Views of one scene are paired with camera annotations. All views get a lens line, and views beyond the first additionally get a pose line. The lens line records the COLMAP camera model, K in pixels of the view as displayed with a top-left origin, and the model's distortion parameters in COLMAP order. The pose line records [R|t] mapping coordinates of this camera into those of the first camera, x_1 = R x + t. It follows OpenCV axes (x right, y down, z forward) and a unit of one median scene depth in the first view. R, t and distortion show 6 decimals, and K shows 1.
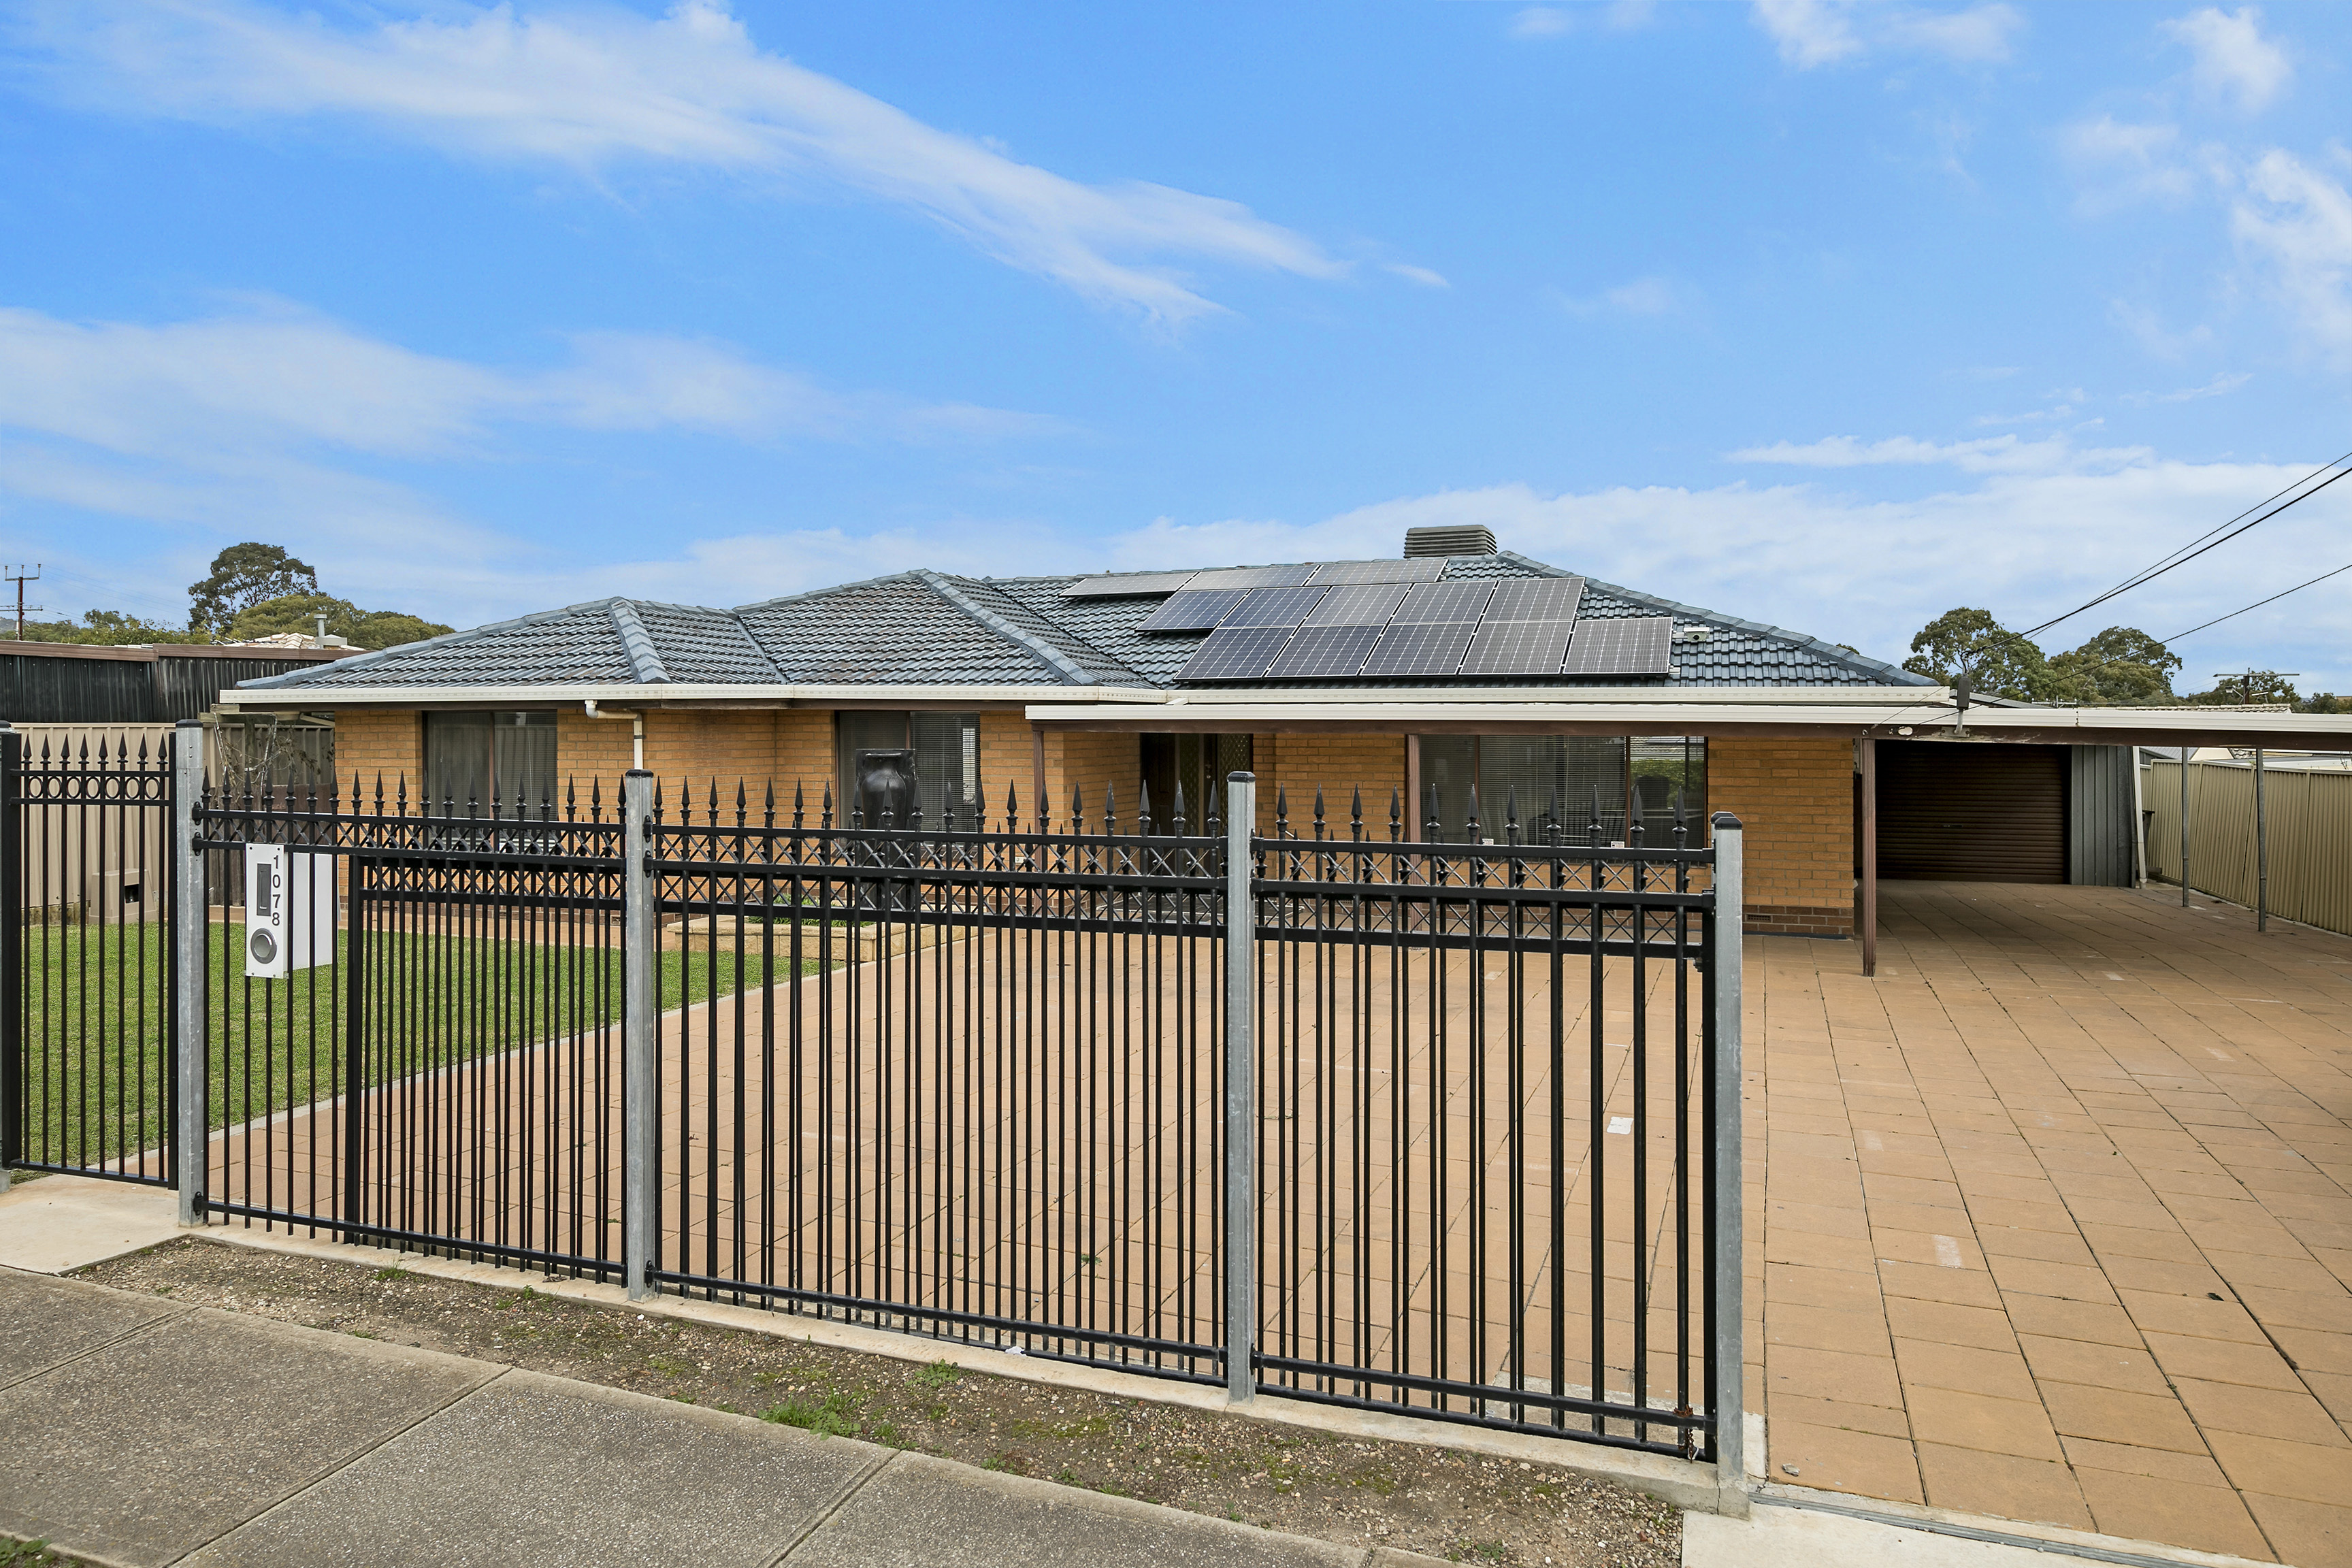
lens RADIAL K [[1522.6, 0, 1176.0], [0, 1522.6, 784.0], [0, 0, 1]] dist [0.000148, -0.000577]
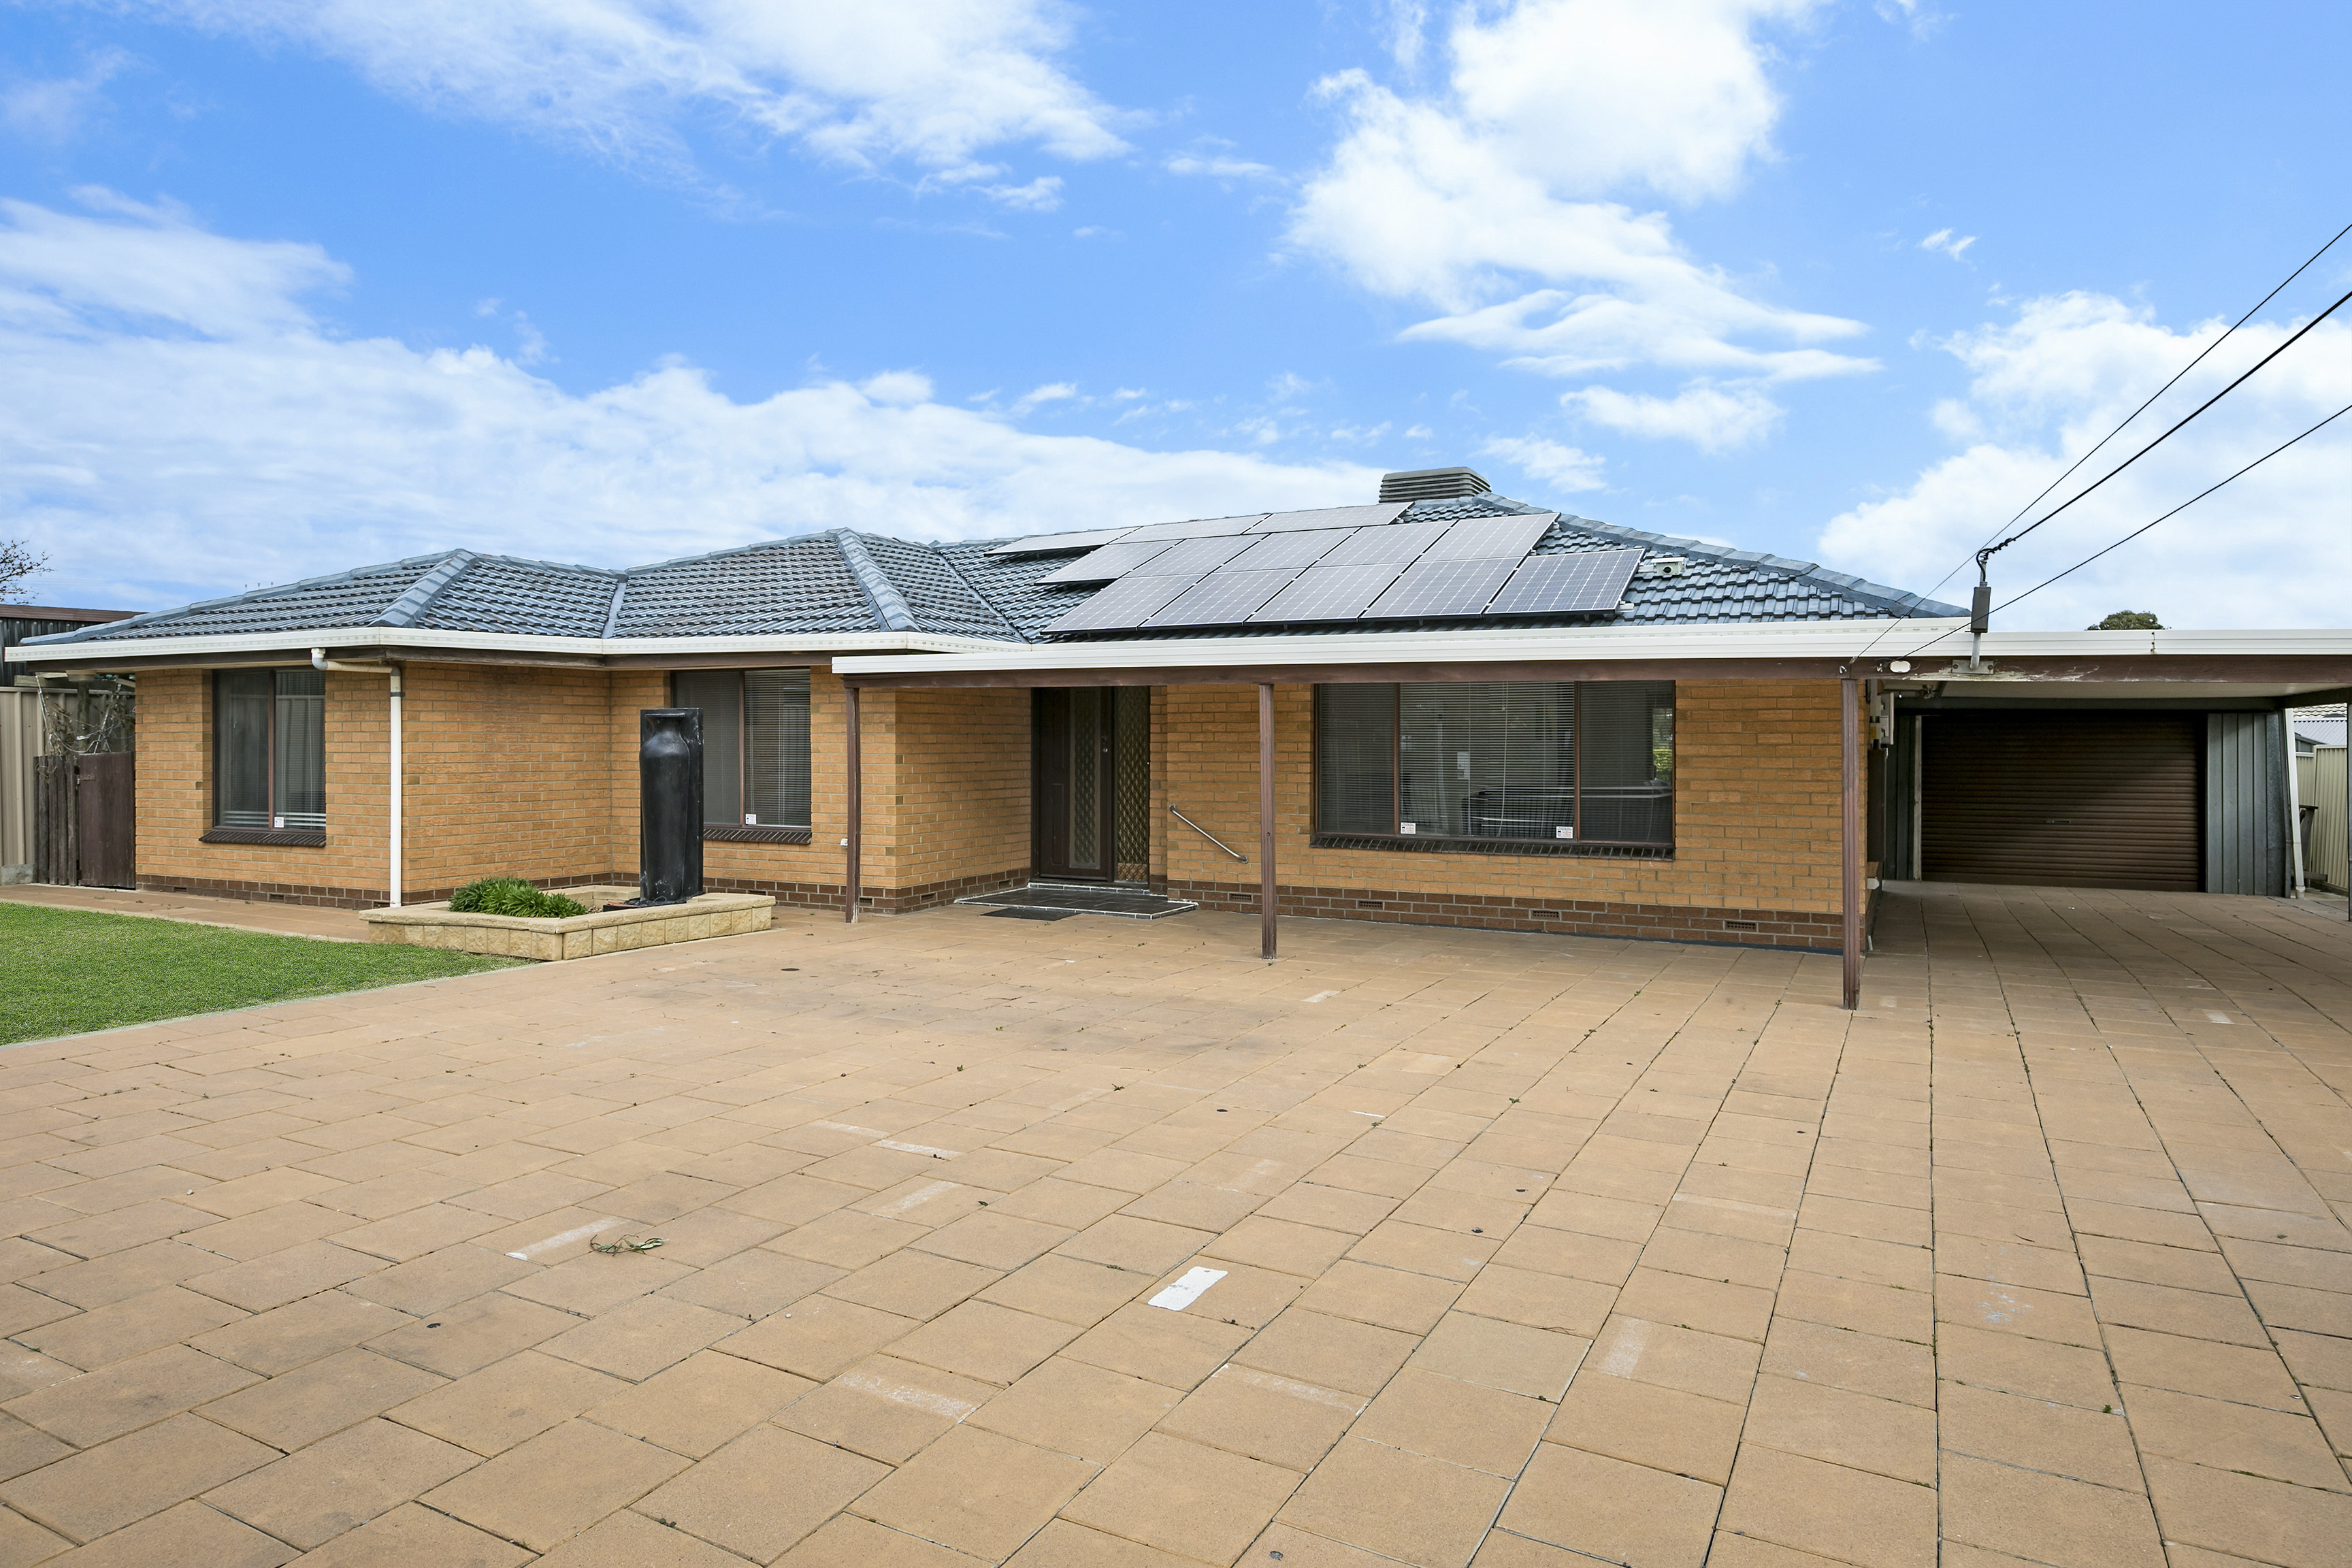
lens RADIAL K [[1413.1, 0, 1176.0], [0, 1413.1, 784.0], [0, 0, 1]] dist [0.004236, 0.000550]
pose [[0.992900, 0.005781, -0.118810, 0.182358], [-0.006406, 0.999968, -0.004875, 0.021094], [0.118778, 0.005601, 0.992905, 0.248598]]
